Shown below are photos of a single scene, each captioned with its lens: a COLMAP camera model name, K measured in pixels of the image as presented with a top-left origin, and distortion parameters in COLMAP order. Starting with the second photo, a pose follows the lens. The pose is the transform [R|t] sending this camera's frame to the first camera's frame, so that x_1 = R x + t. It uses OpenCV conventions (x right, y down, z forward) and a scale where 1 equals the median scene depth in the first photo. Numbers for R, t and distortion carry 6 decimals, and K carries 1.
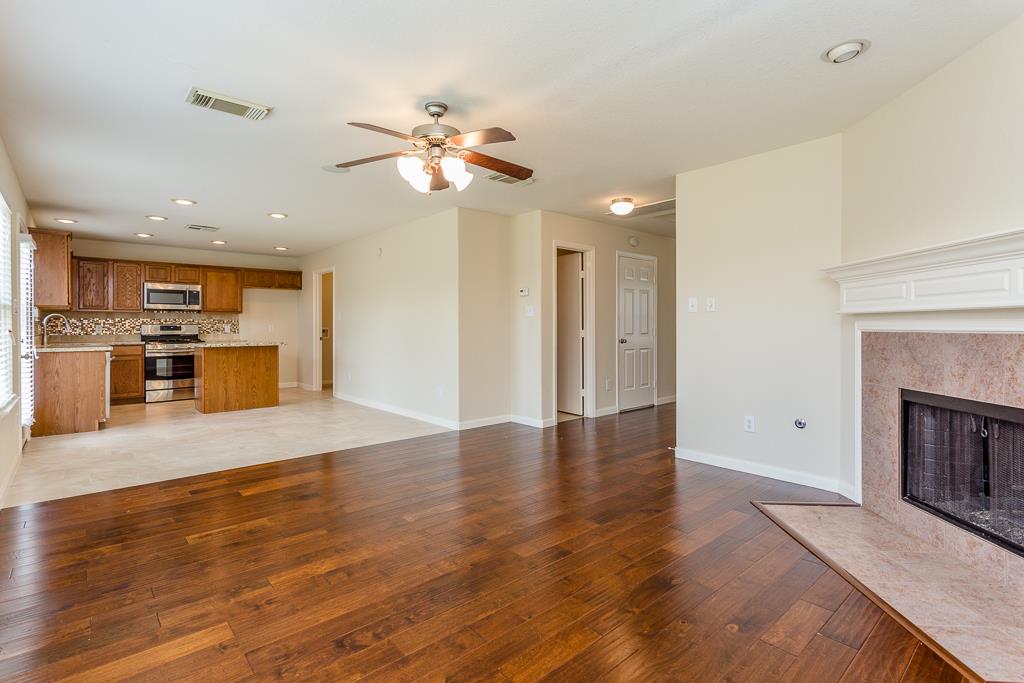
lens RADIAL K [[494.2, 0, 511.4], [0, 494.2, 328.2], [0, 0, 1]] dist [-0.000177, 0.002019]
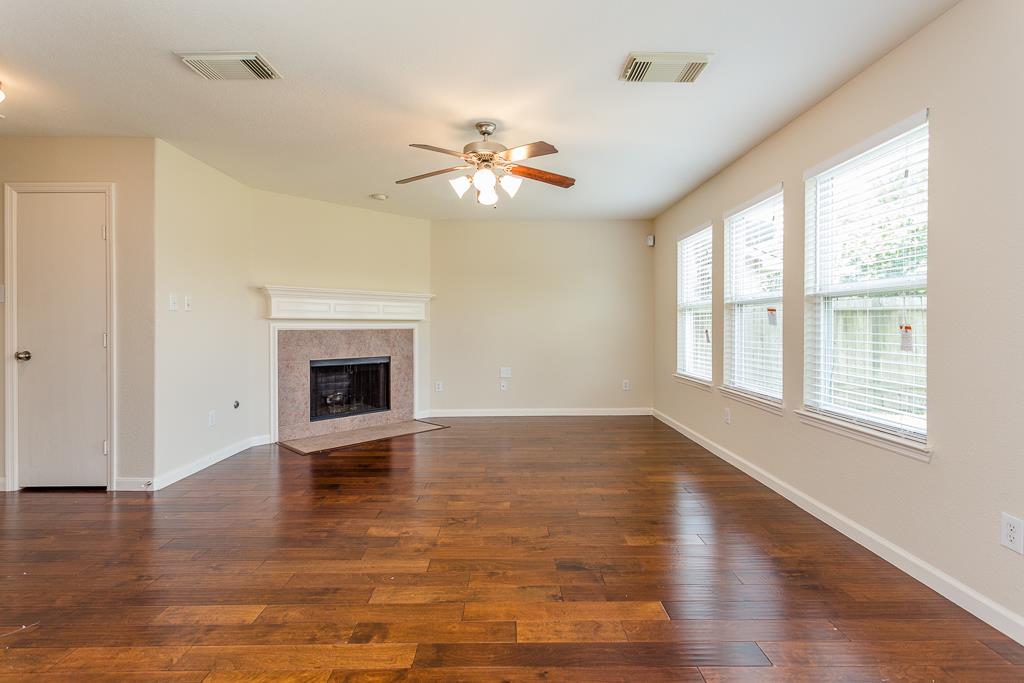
lens RADIAL K [[494.2, 0, 511.4], [0, 494.2, 328.2], [0, 0, 1]] dist [-0.000177, 0.002019]
pose [[-0.759213, 0.002293, 0.650838, -0.378651], [0.007401, 0.999960, 0.005110, -0.000780], [-0.650800, 0.008696, -0.759199, 0.746772]]
